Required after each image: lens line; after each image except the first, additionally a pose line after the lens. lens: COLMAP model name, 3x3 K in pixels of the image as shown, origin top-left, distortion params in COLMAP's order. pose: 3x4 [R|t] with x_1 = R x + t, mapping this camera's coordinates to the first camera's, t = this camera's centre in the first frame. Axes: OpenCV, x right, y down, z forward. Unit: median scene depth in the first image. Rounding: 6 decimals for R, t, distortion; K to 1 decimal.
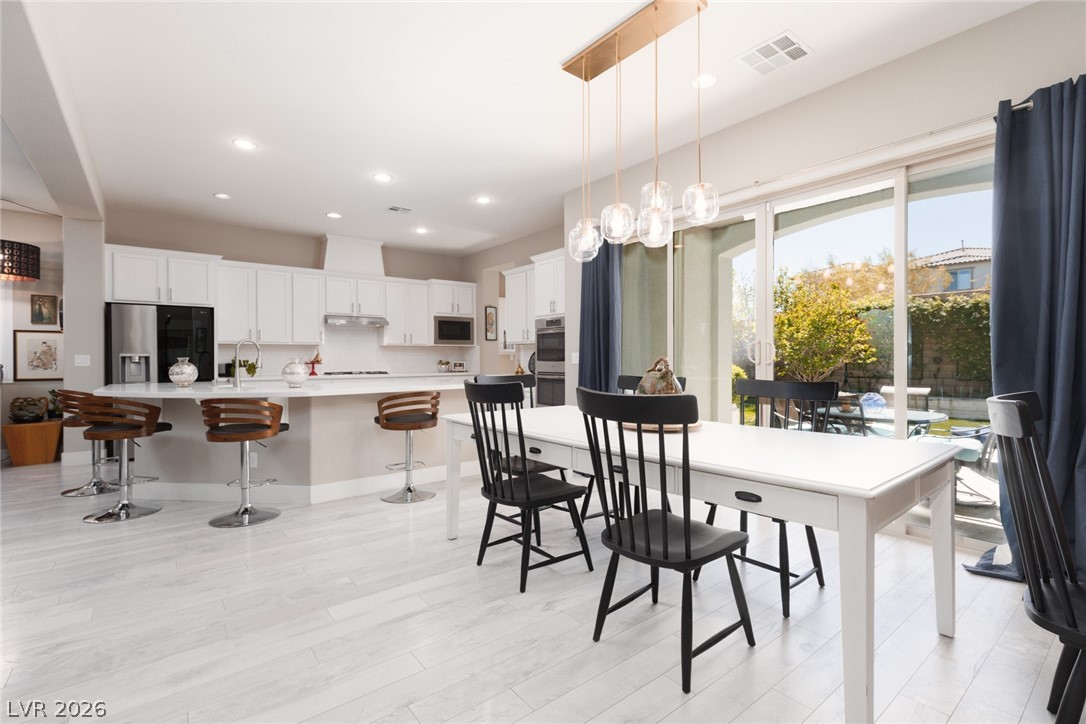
lens RADIAL K [[489.2, 0, 531.8], [0, 489.2, 359.0], [0, 0, 1]] dist [0.009548, -0.001468]
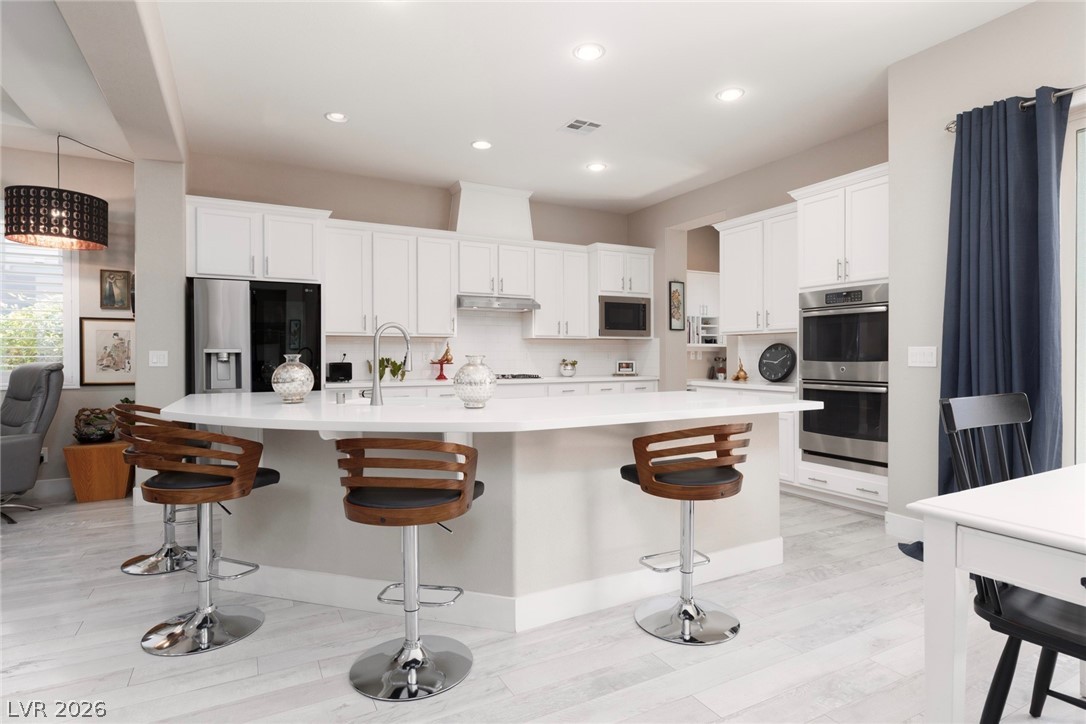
lens RADIAL K [[598.2, 0, 549.8], [0, 598.2, 359.0], [0, 0, 1]] dist [-0.004569, 0.000477]
pose [[0.984001, 0.002351, -0.178146, -0.188800], [-0.001814, 0.999993, 0.003178, 0.000071], [0.178153, -0.002804, 0.983999, 0.235652]]
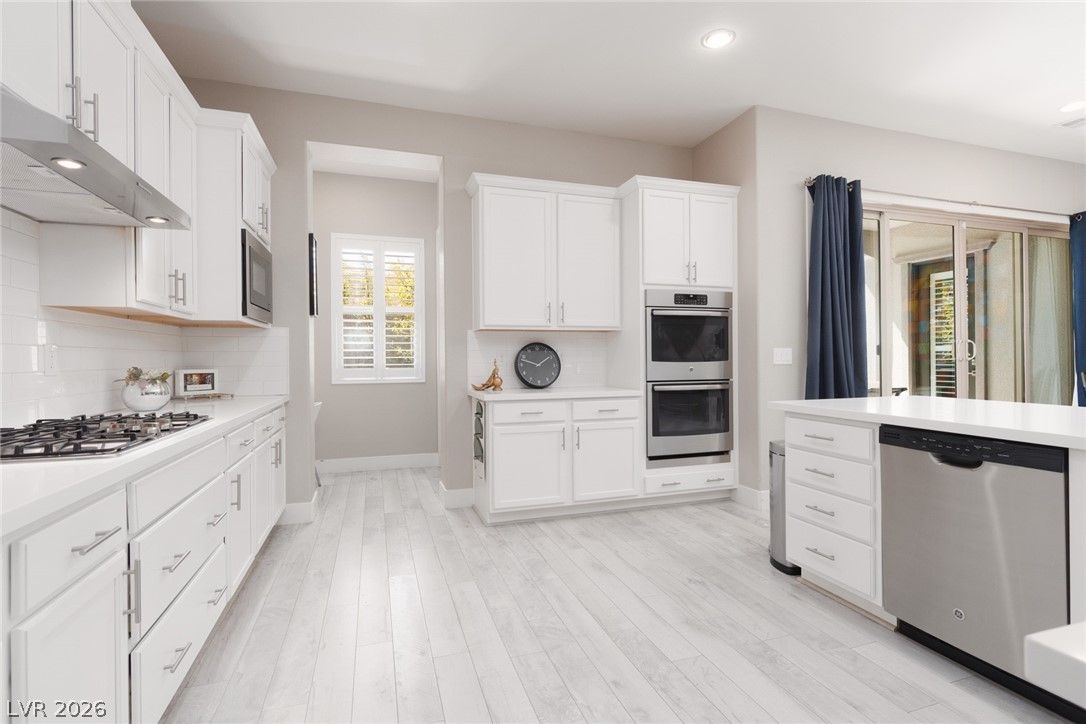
lens RADIAL K [[524.4, 0, 549.4], [0, 524.4, 357.8], [0, 0, 1]] dist [-0.001483, -0.000132]
pose [[0.326181, 0.001978, 0.945305, -0.670556], [0.009100, 0.999945, -0.005232, 0.001994], [-0.945263, 0.010309, 0.326145, 1.004529]]
